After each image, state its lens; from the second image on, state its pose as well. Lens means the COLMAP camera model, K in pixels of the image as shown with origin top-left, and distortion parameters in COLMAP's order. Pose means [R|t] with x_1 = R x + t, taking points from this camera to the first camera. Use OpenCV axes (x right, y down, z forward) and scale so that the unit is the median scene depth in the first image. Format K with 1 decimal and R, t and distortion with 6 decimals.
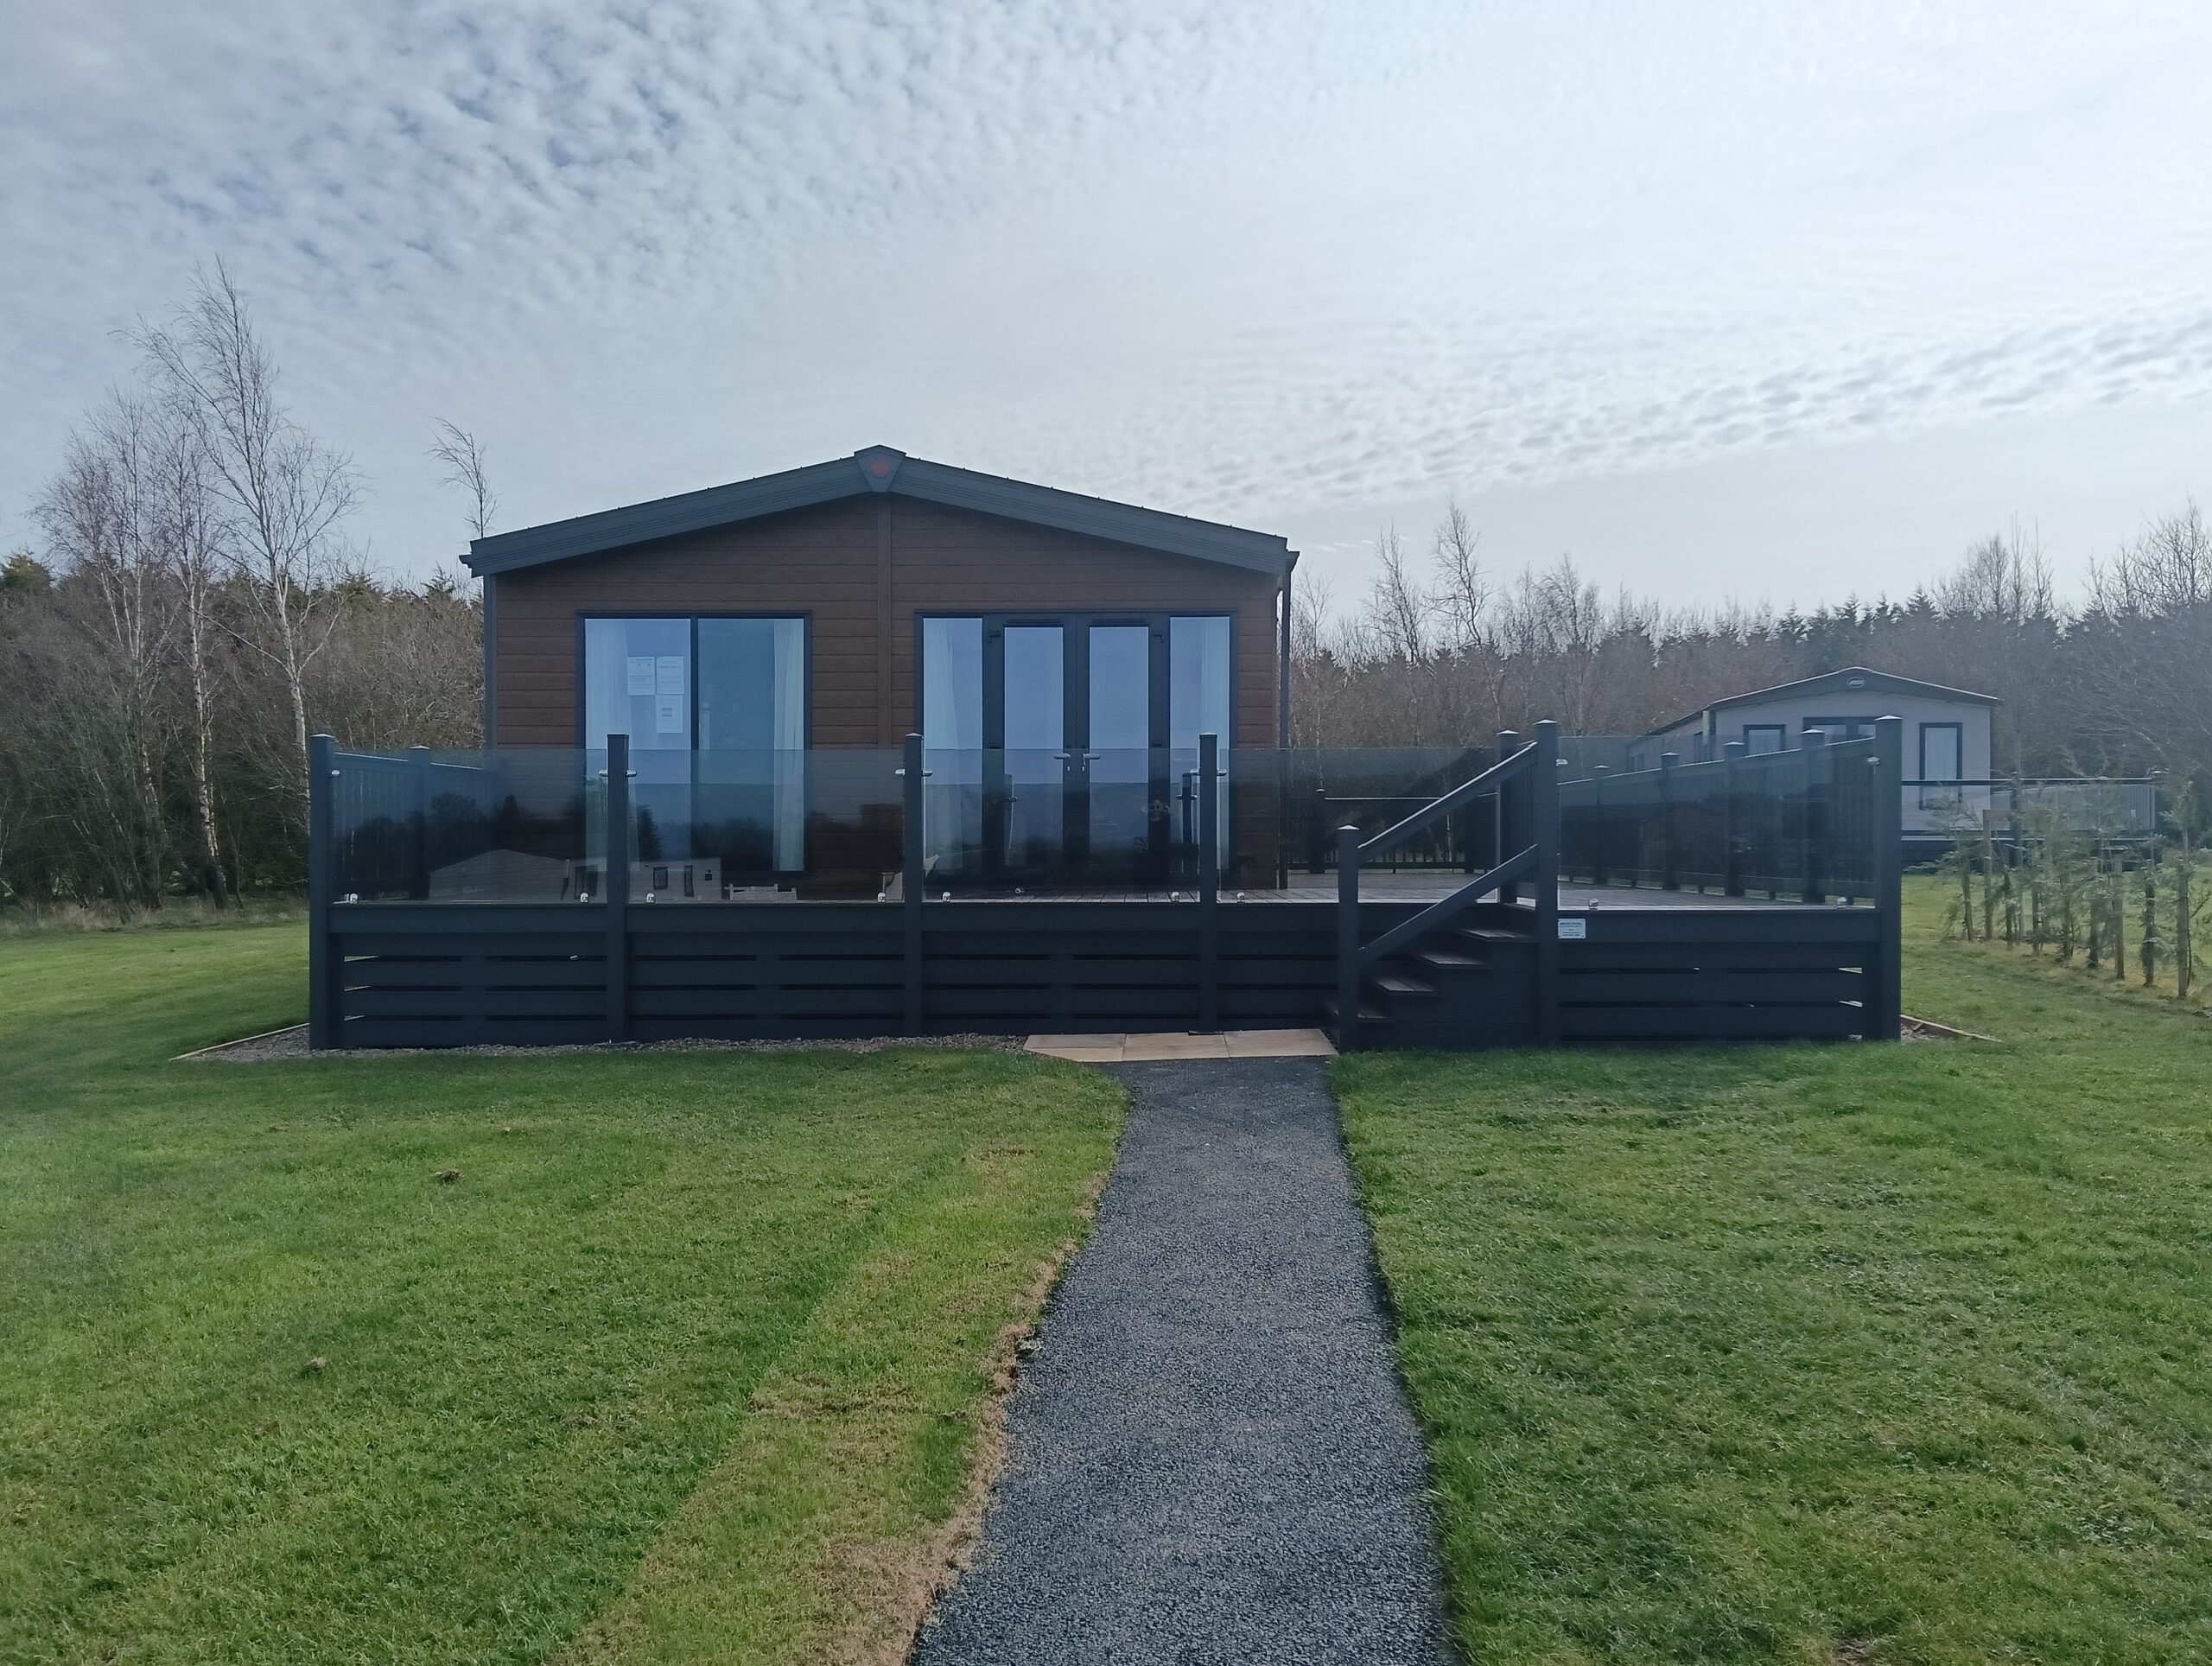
lens RADIAL K [[1802.0, 0, 1106.0], [0, 1802.0, 833.0], [0, 0, 1]] dist [-0.003195, -0.002178]
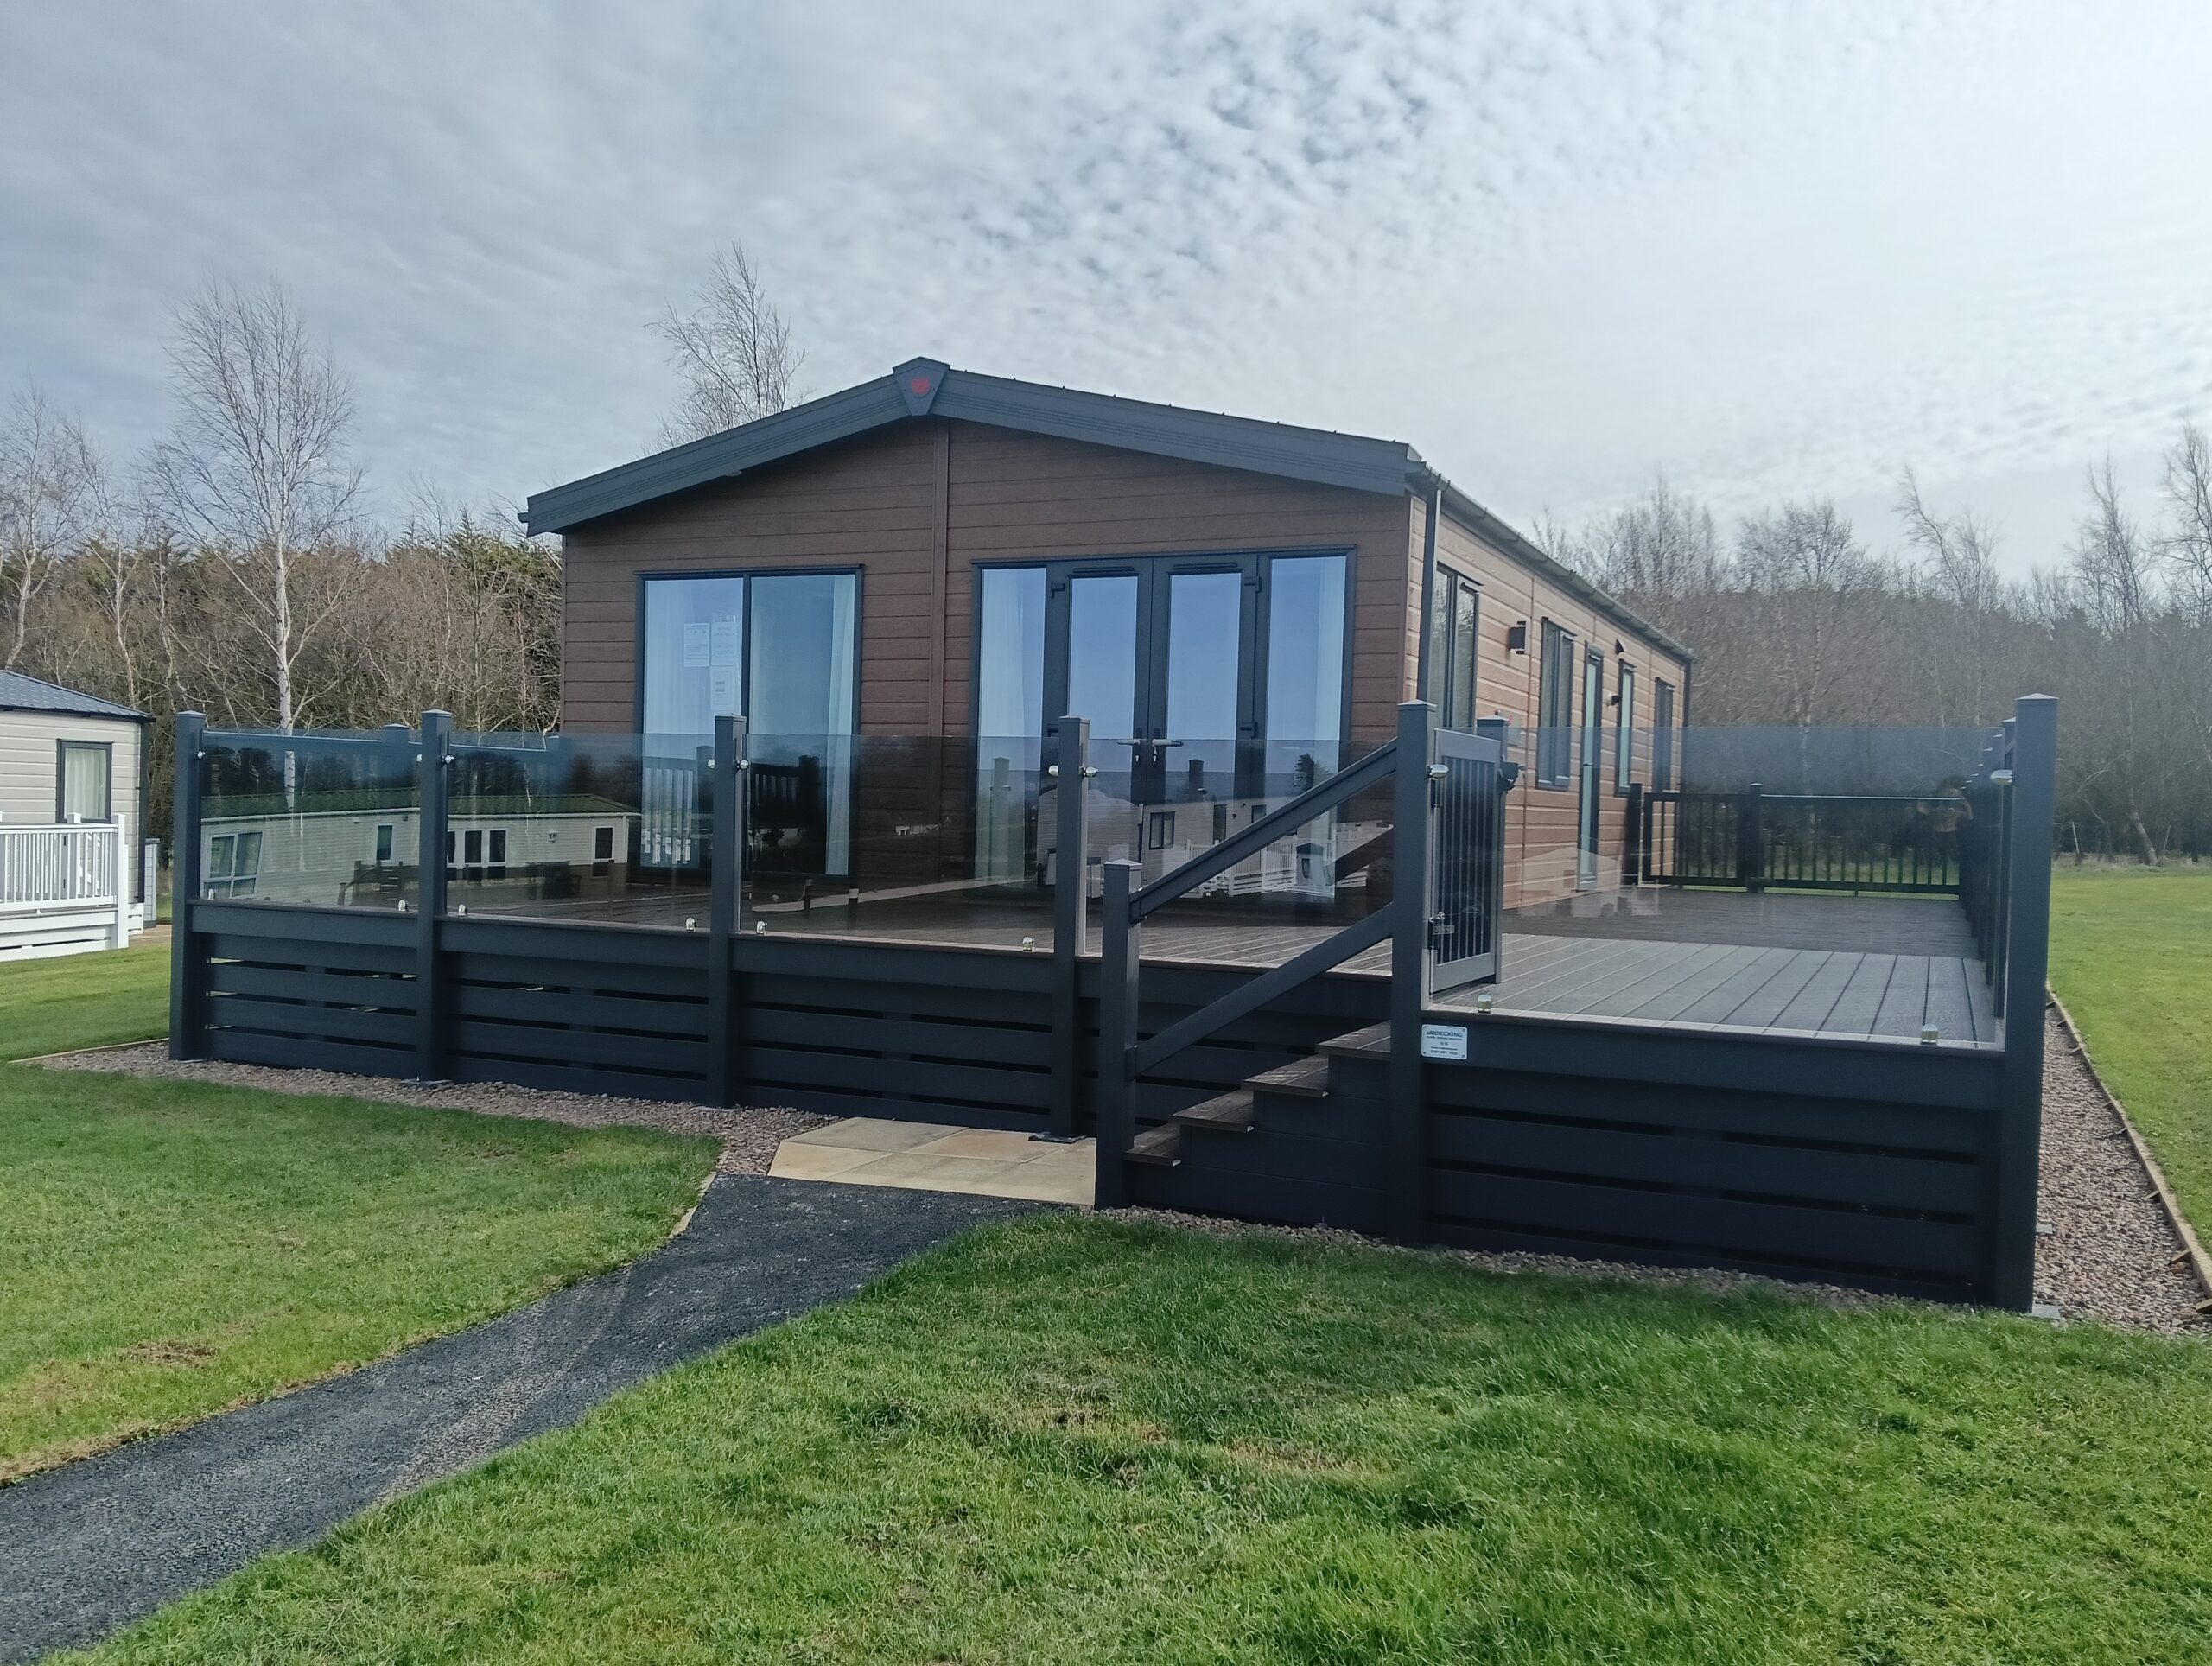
lens RADIAL K [[1802.0, 0, 1106.0], [0, 1802.0, 833.0], [0, 0, 1]] dist [-0.003195, -0.002178]
pose [[0.922053, 0.029686, -0.385924, 0.267776], [-0.023219, 0.999501, 0.021409, -0.019354], [0.386367, -0.010780, 0.922282, 0.273126]]
